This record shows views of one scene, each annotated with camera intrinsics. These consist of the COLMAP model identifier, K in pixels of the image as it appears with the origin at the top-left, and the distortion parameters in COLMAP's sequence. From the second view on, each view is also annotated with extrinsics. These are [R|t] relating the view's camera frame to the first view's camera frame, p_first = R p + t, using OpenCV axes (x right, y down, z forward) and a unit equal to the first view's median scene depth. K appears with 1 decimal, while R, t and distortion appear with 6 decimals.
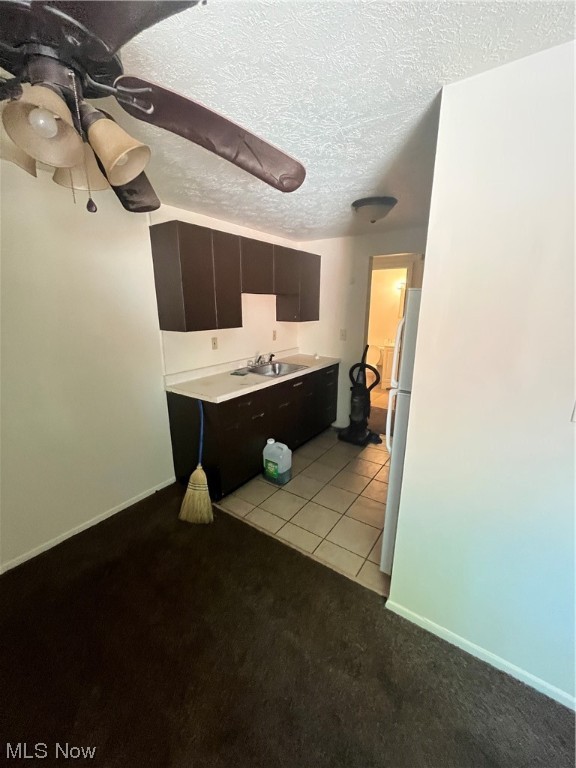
lens RADIAL K [[305.6, 0, 285.8], [0, 305.6, 384.6], [0, 0, 1]] dist [-0.003841, 0.000115]
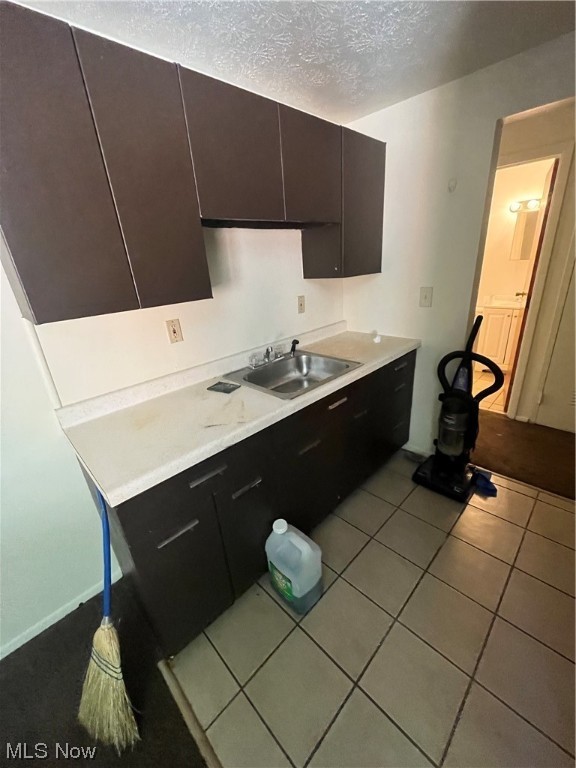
lens RADIAL K [[305.6, 0, 290.4], [0, 305.6, 380.8], [0, 0, 1]] dist [-0.003841, 0.000115]
pose [[0.984056, -0.005116, -0.177787, 0.047149], [0.026962, 0.992325, 0.120679, -0.091654], [0.175805, -0.123548, 0.976641, 0.430970]]
